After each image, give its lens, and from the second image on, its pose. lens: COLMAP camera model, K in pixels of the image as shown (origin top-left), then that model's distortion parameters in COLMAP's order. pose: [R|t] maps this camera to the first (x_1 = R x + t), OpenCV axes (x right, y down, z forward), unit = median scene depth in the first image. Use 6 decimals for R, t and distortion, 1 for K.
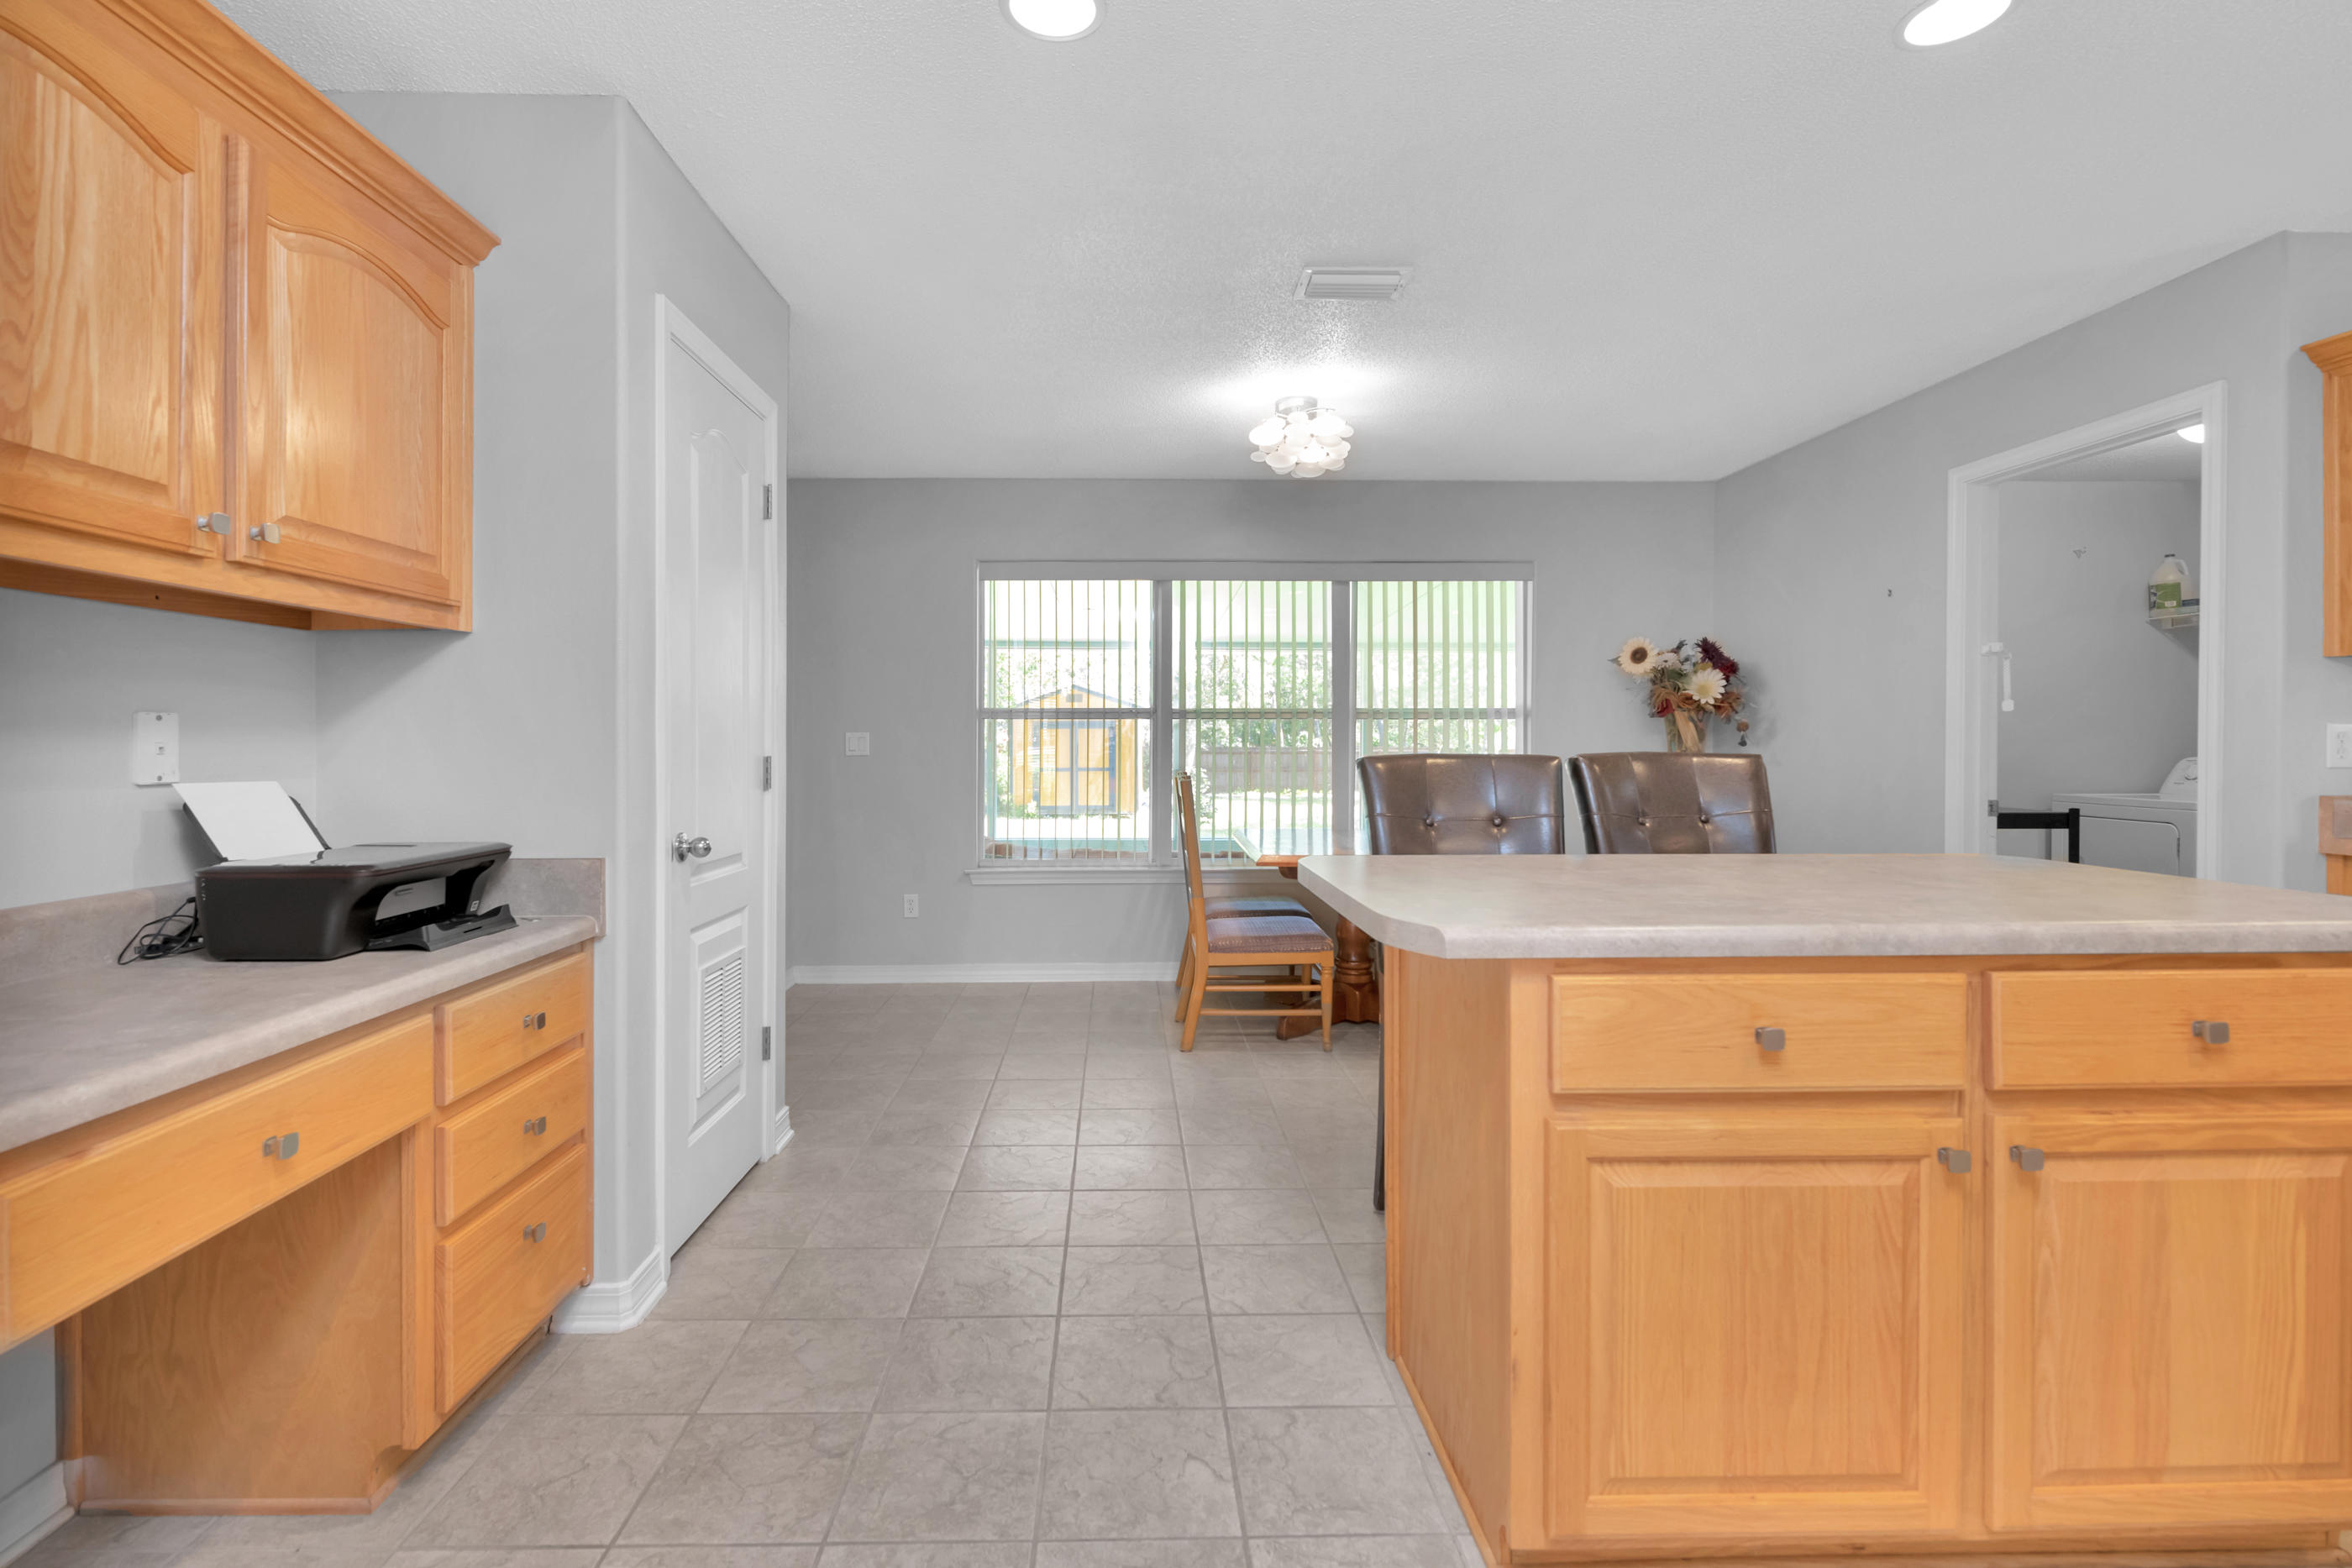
lens RADIAL K [[1039.3, 0, 1161.6], [0, 1039.3, 766.4], [0, 0, 1]] dist [0.001371, -0.000599]
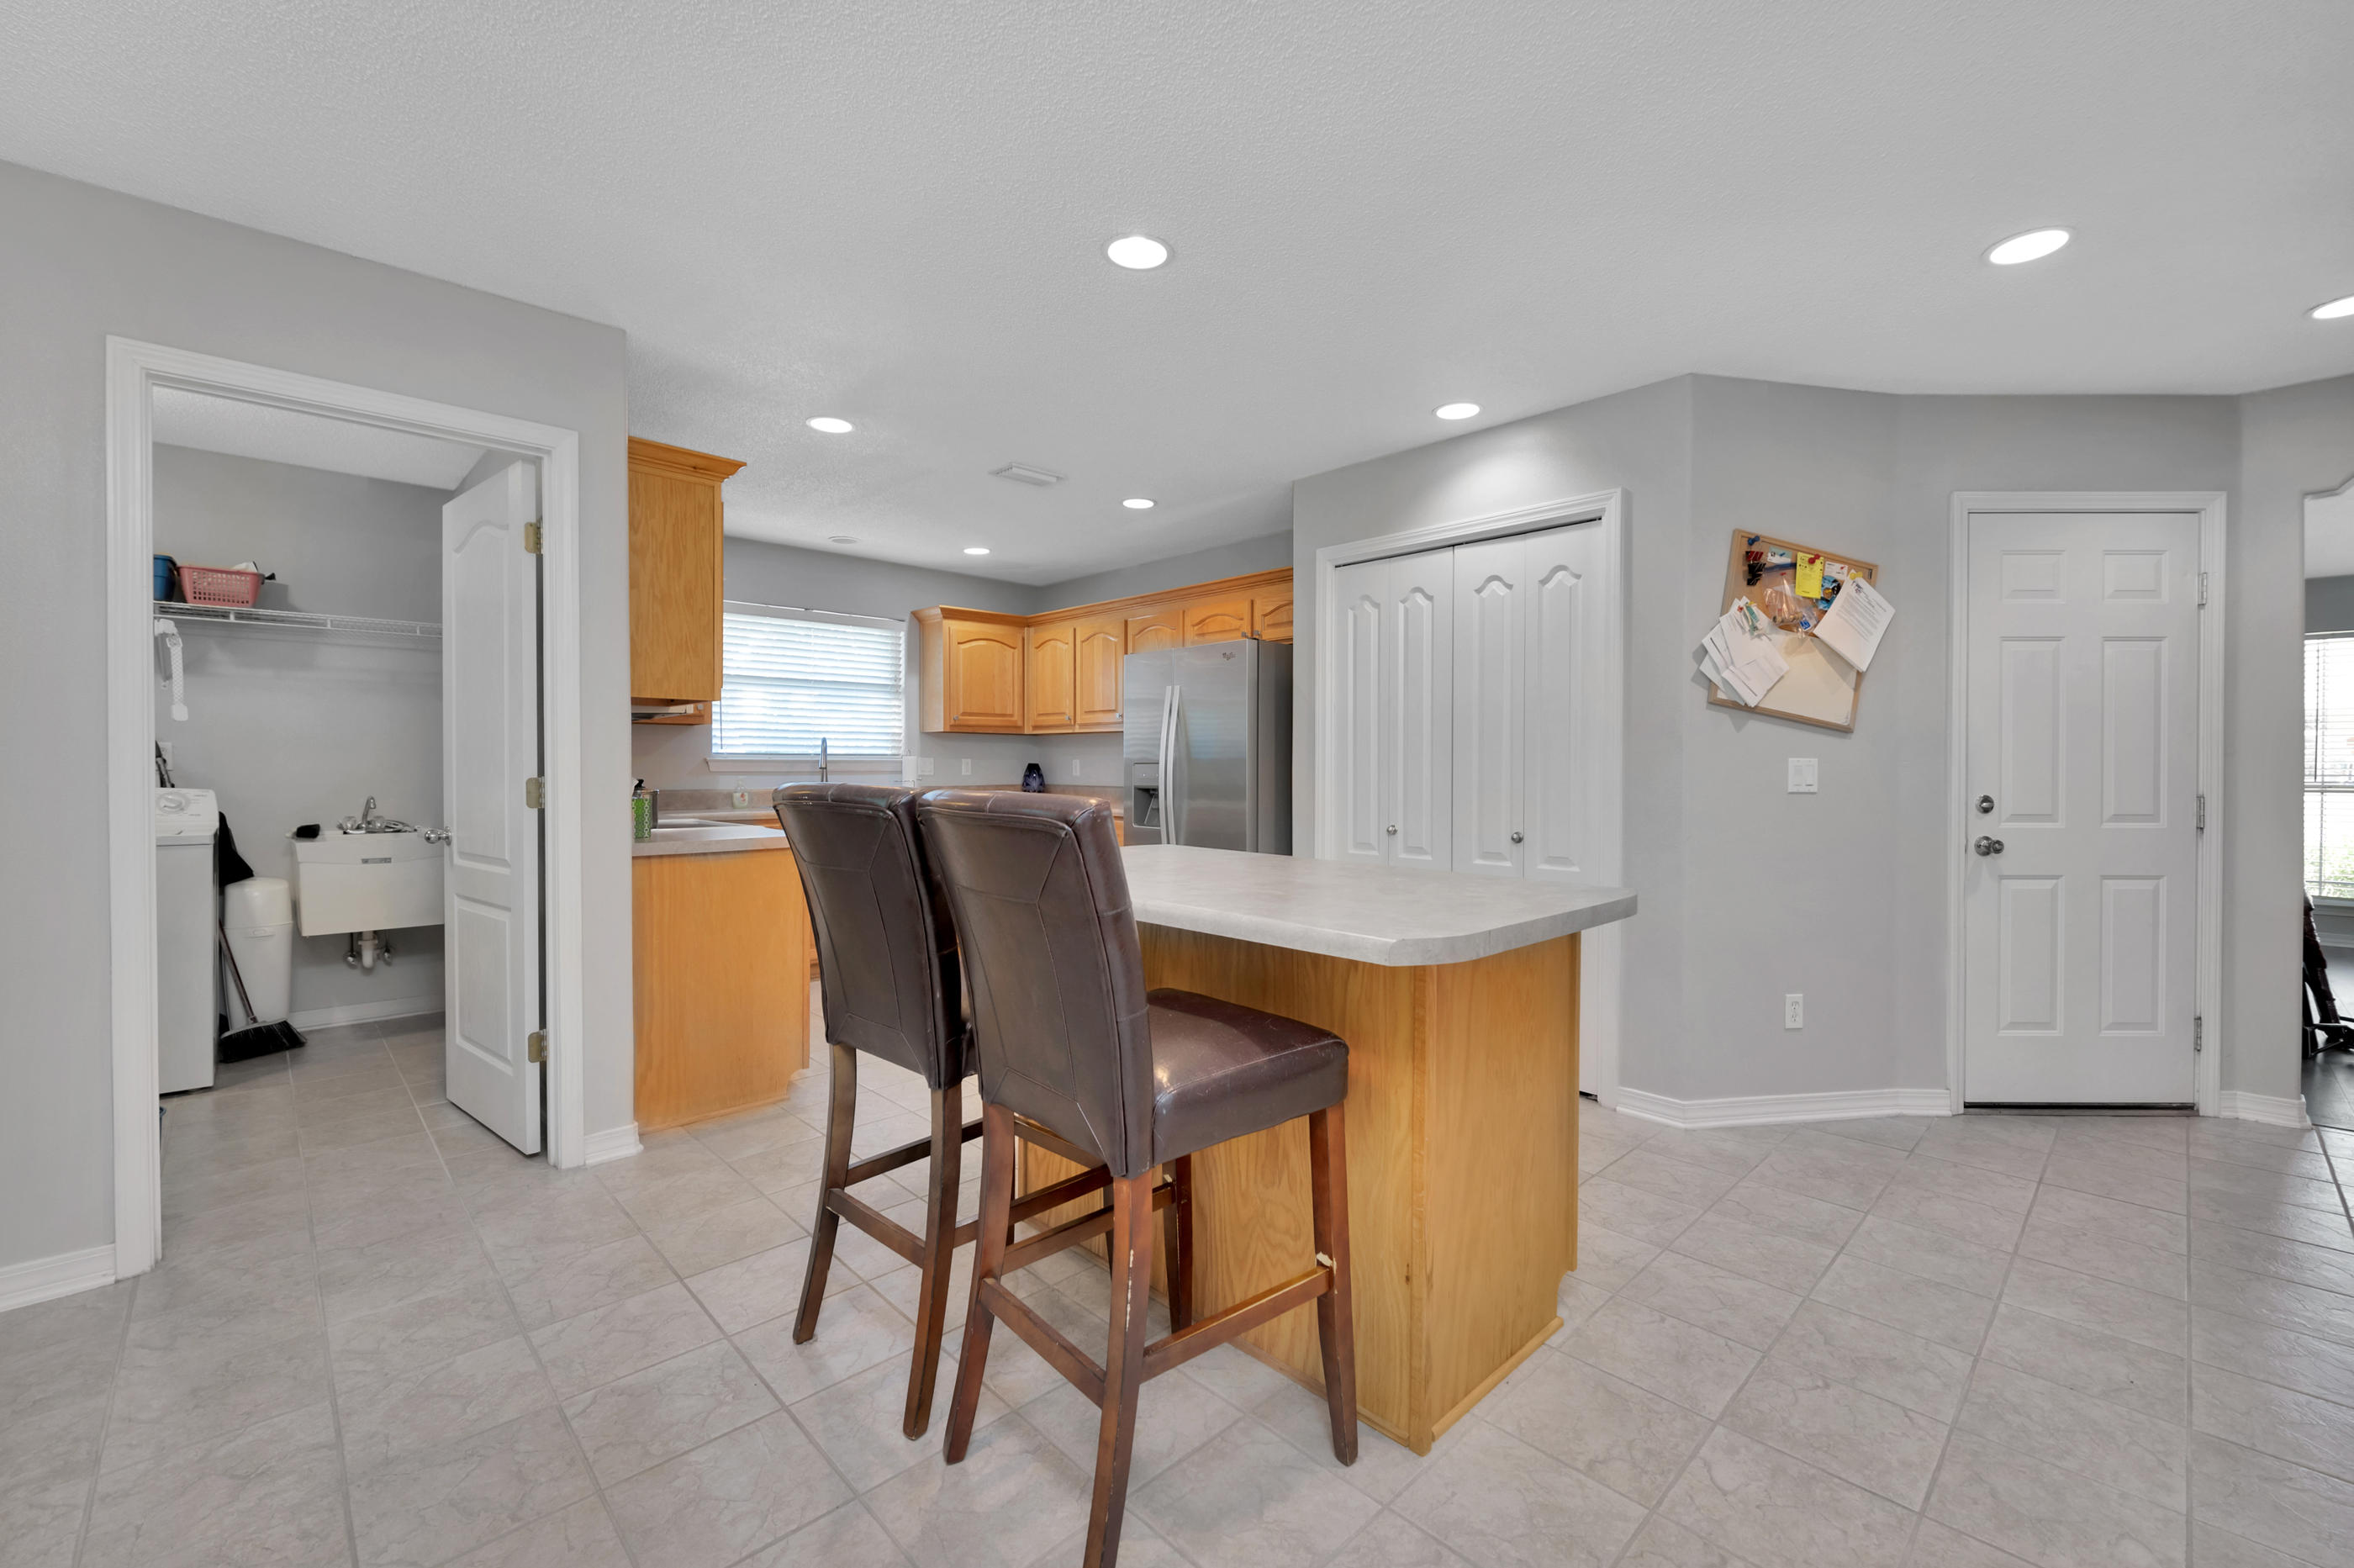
lens RADIAL K [[996.4, 0, 1183.7], [0, 996.4, 763.2], [0, 0, 1]] dist [-0.000939, -0.000701]
pose [[-0.671160, -0.011968, 0.741216, -0.264257], [0.009778, 0.999640, 0.024994, -0.060110], [-0.741248, 0.024023, -0.670802, 1.628755]]
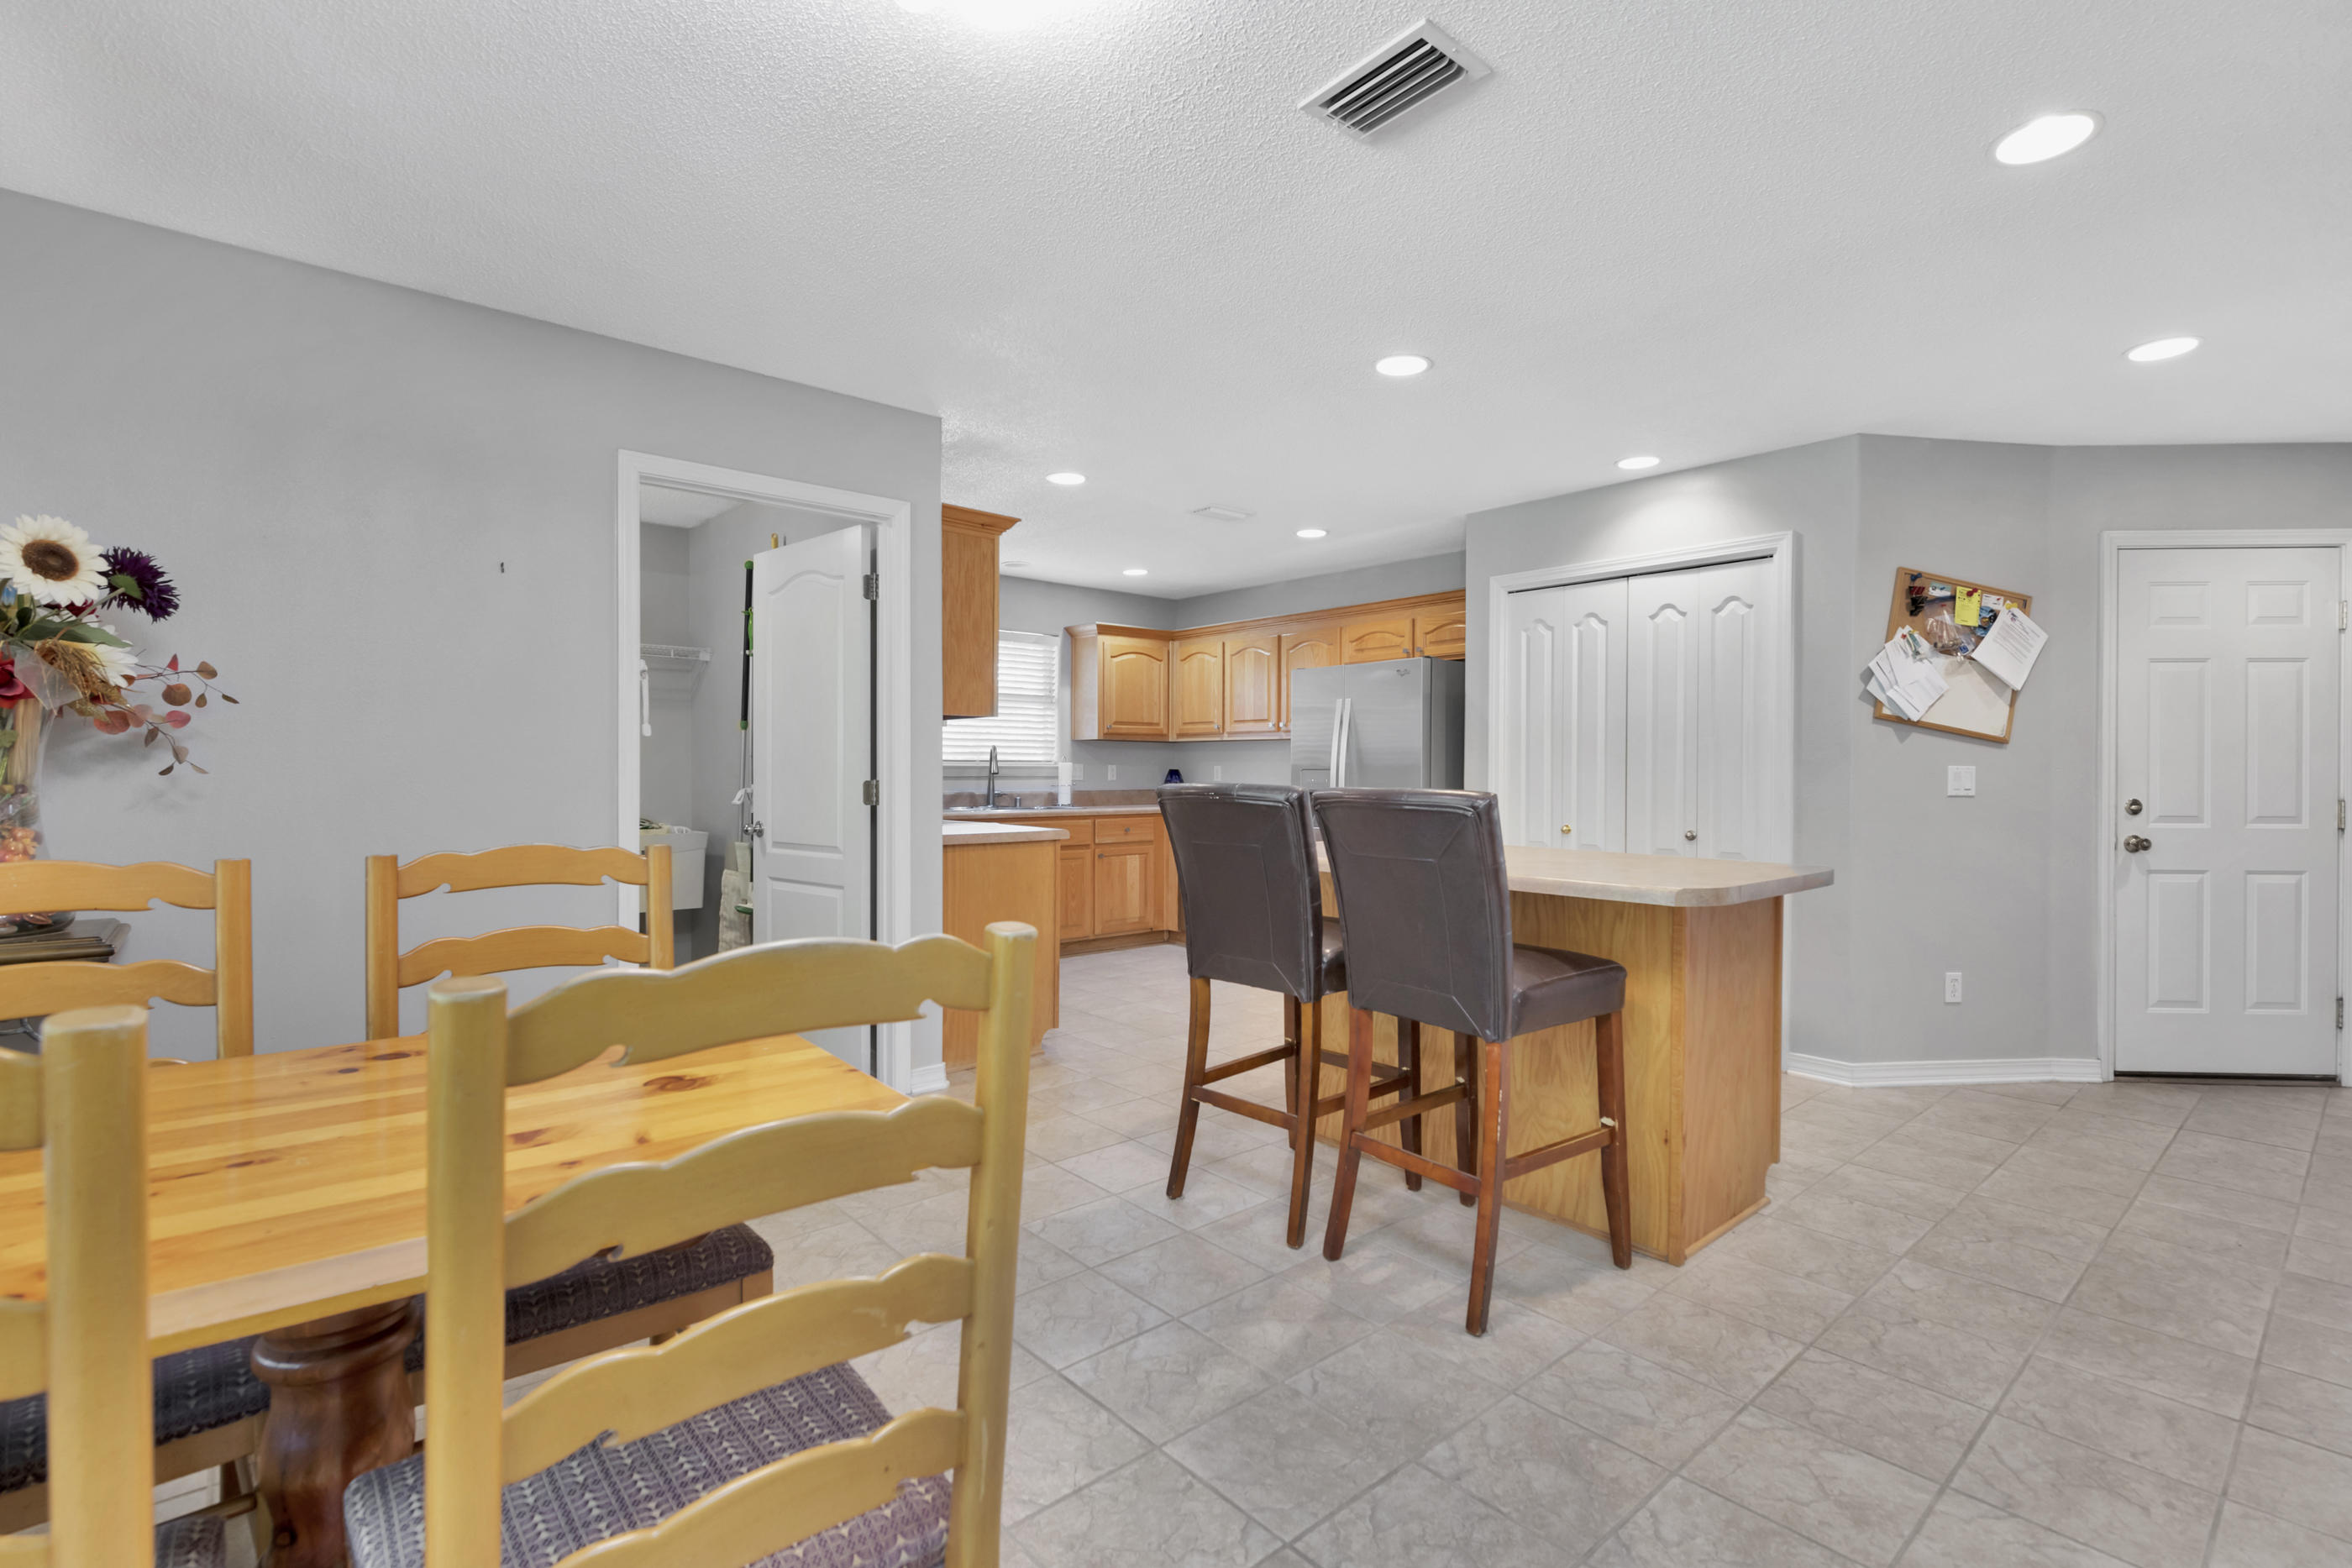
lens RADIAL K [[1039.3, 0, 1161.6], [0, 1039.3, 766.4], [0, 0, 1]] dist [0.001371, -0.000599]
pose [[-0.601373, -0.010632, 0.798897, -0.387224], [0.010322, 0.999725, 0.021075, -0.072626], [-0.798902, 0.020920, -0.601098, 2.135267]]
